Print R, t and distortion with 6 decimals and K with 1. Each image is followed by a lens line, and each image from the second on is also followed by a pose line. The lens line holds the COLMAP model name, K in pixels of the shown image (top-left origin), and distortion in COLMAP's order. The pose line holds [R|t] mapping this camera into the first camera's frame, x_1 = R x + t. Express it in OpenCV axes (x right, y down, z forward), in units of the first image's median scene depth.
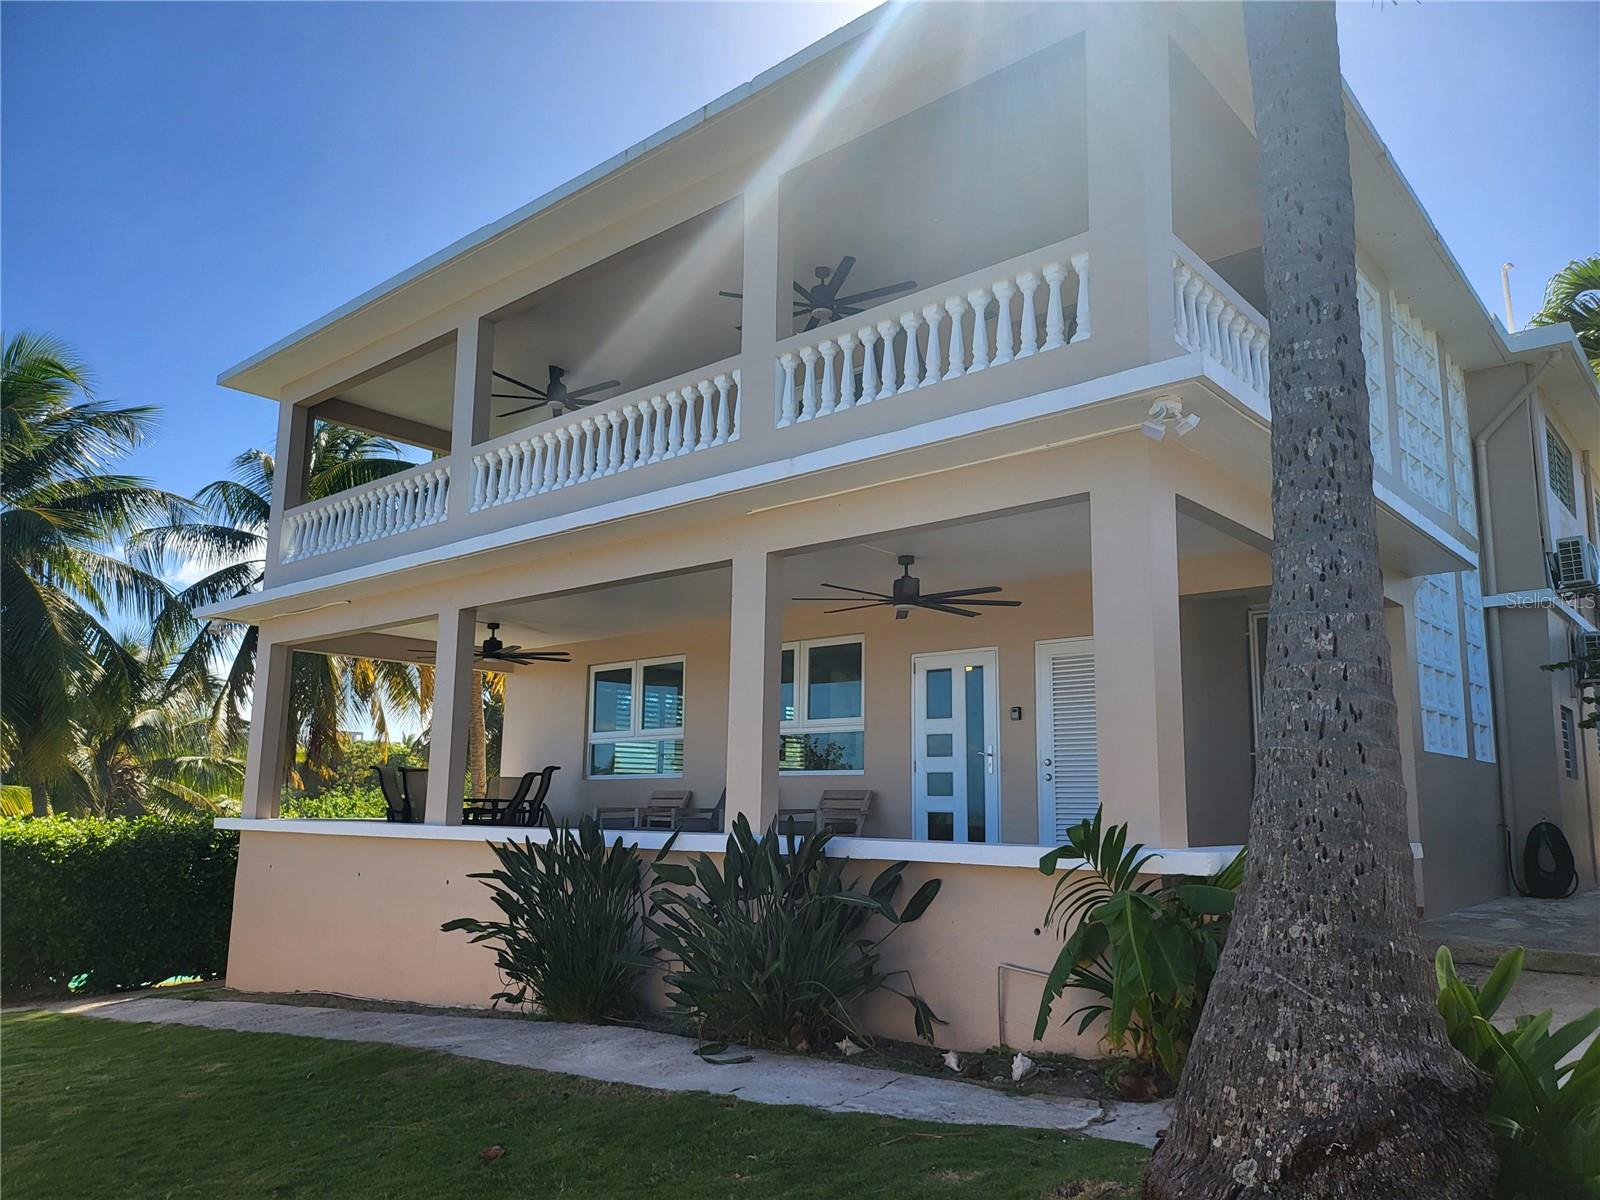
lens RADIAL K [[1134.2, 0, 802.7], [0, 1134.2, 607.3], [0, 0, 1]] dist [0.048343, -0.053205]
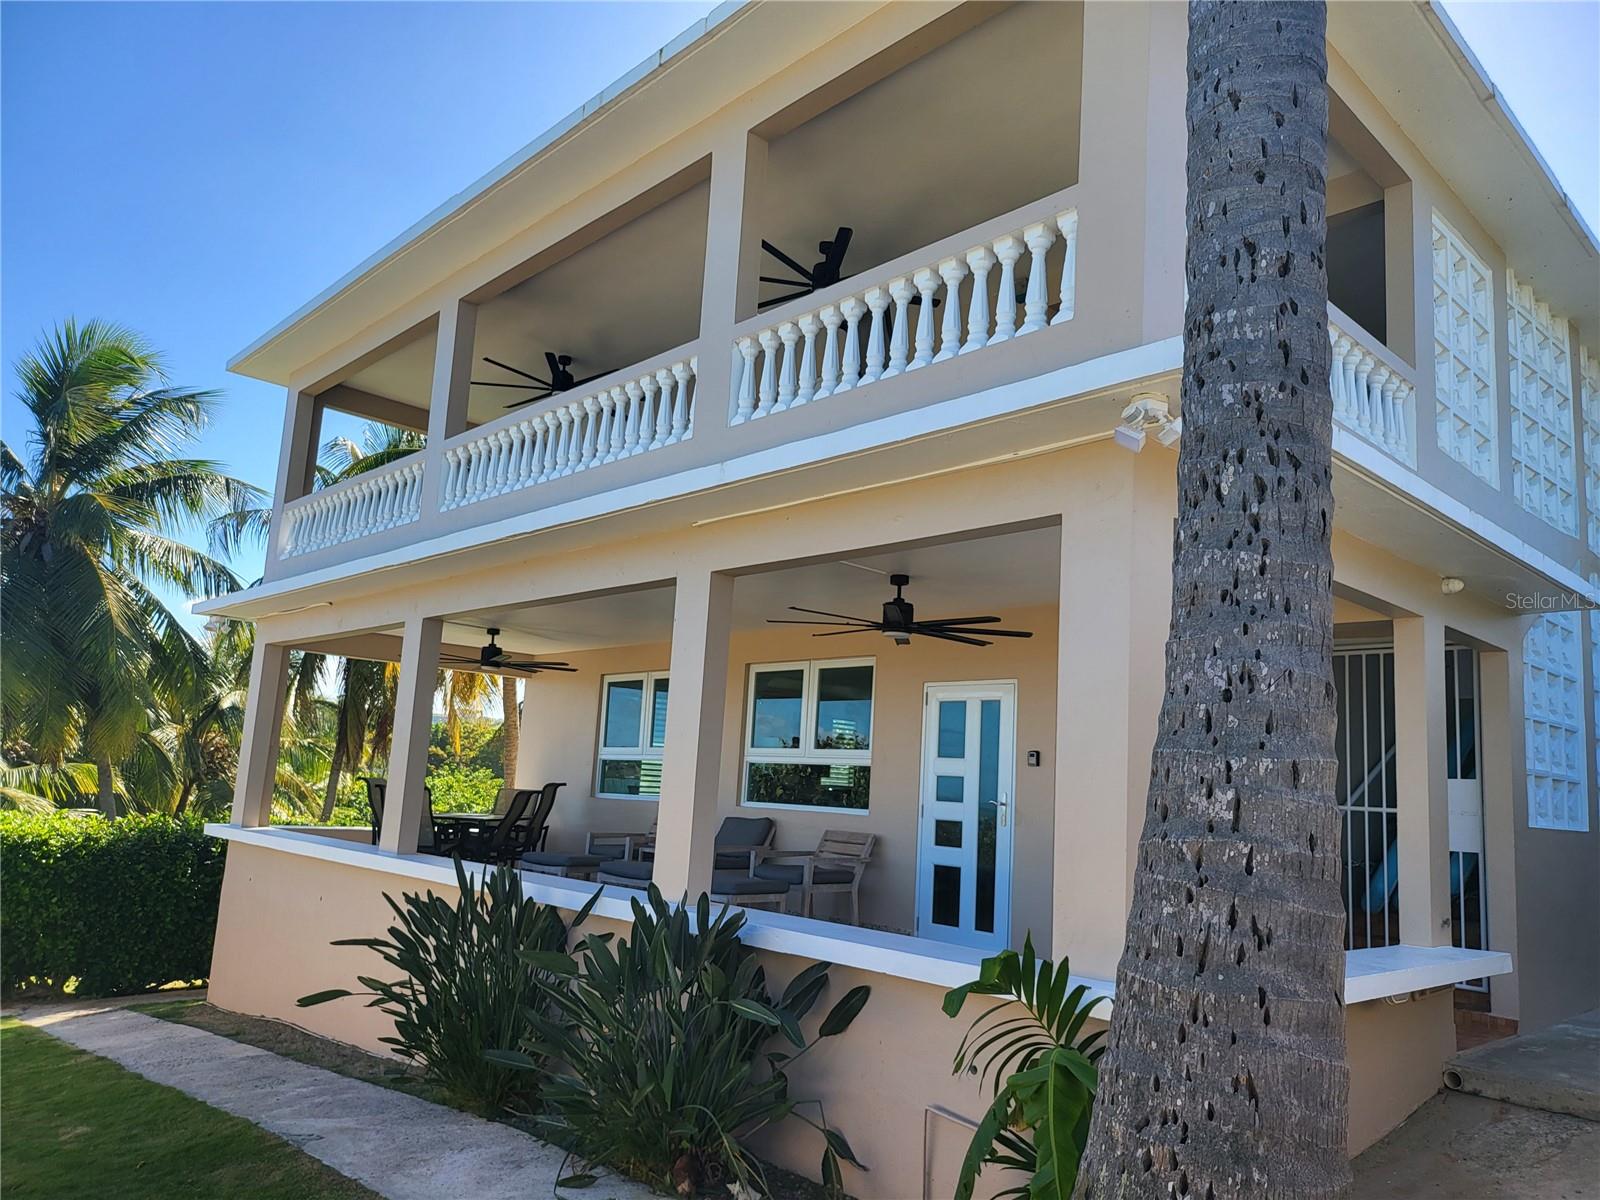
lens RADIAL K [[1134.2, 0, 806.6], [0, 1134.2, 607.5], [0, 0, 1]] dist [0.048343, -0.053205]
pose [[0.994958, 0.028359, -0.096199, 0.104406], [-0.027665, 0.999581, 0.008548, -0.026095], [0.096401, -0.005844, 0.995325, 0.134394]]
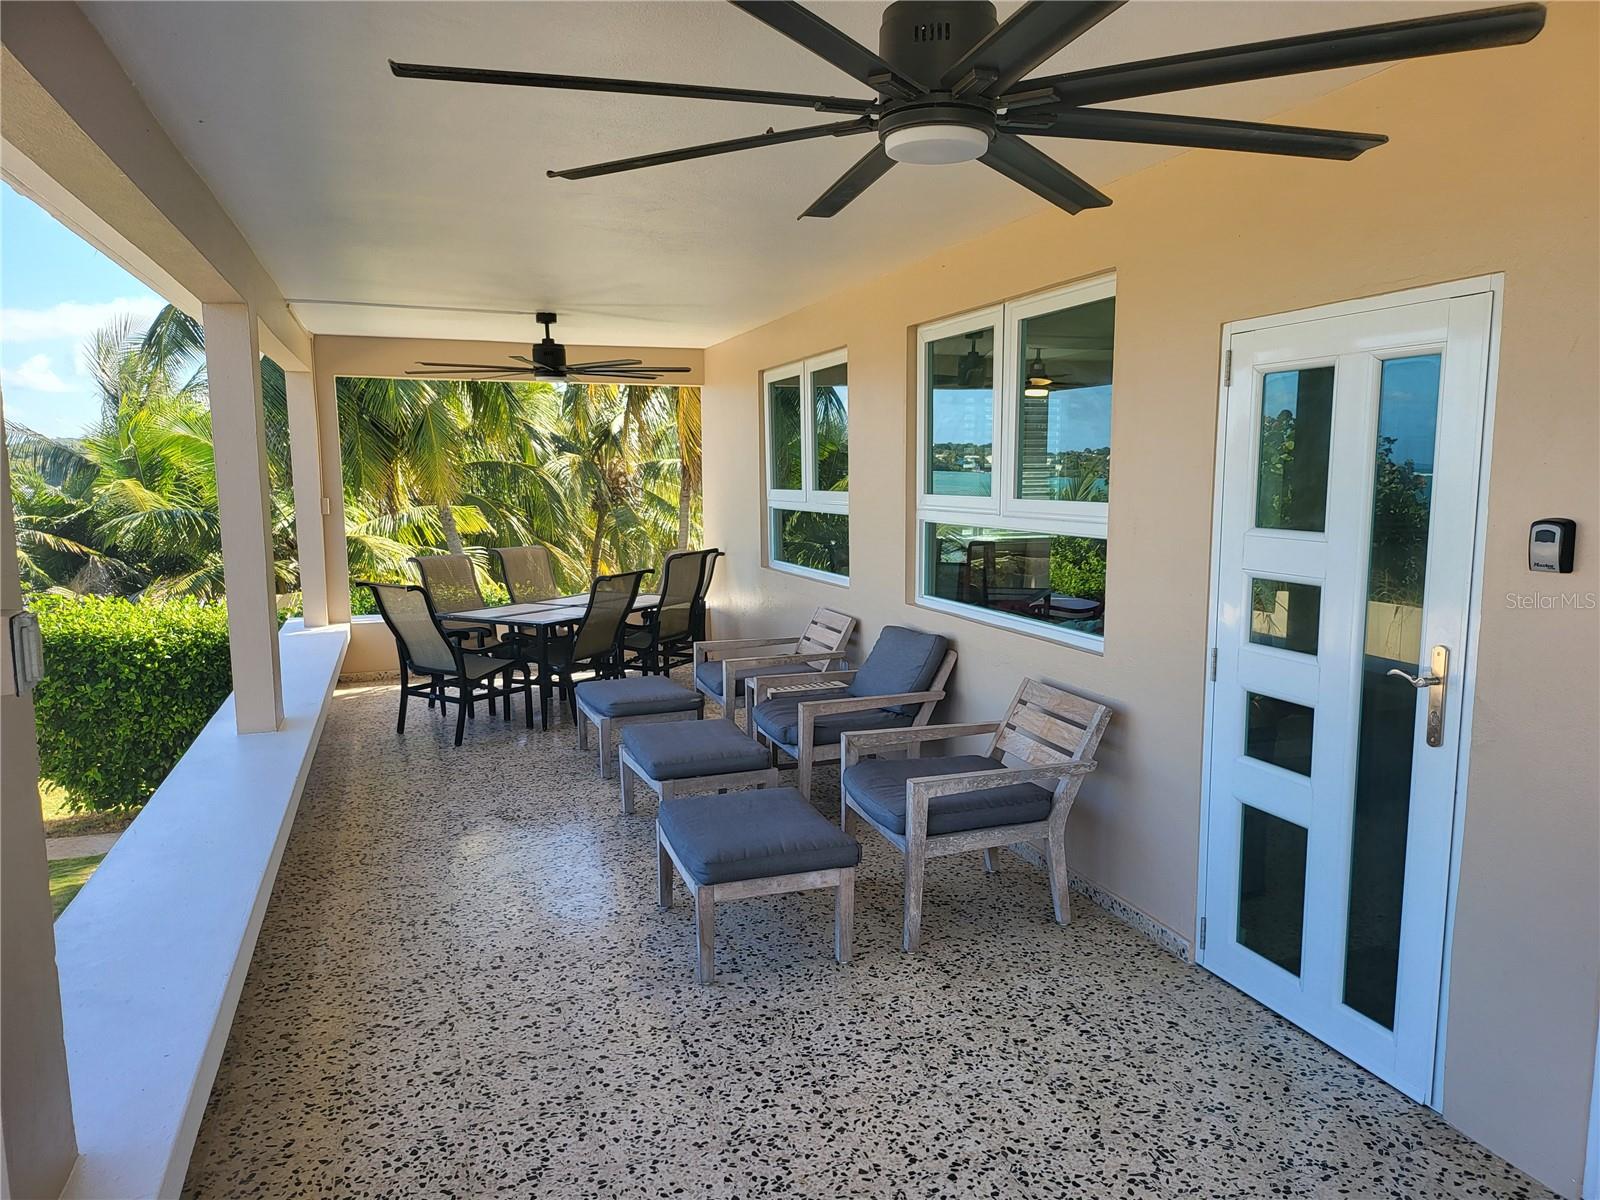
lens RADIAL K [[1134.2, 0, 809.9], [0, 1134.2, 627.4], [0, 0, 1]] dist [0.048343, -0.053205]
pose [[0.875692, 0.050576, -0.480214, 0.181287], [0.098438, 0.954917, 0.280078, 0.024957], [0.472730, -0.292534, 0.831234, 0.766726]]
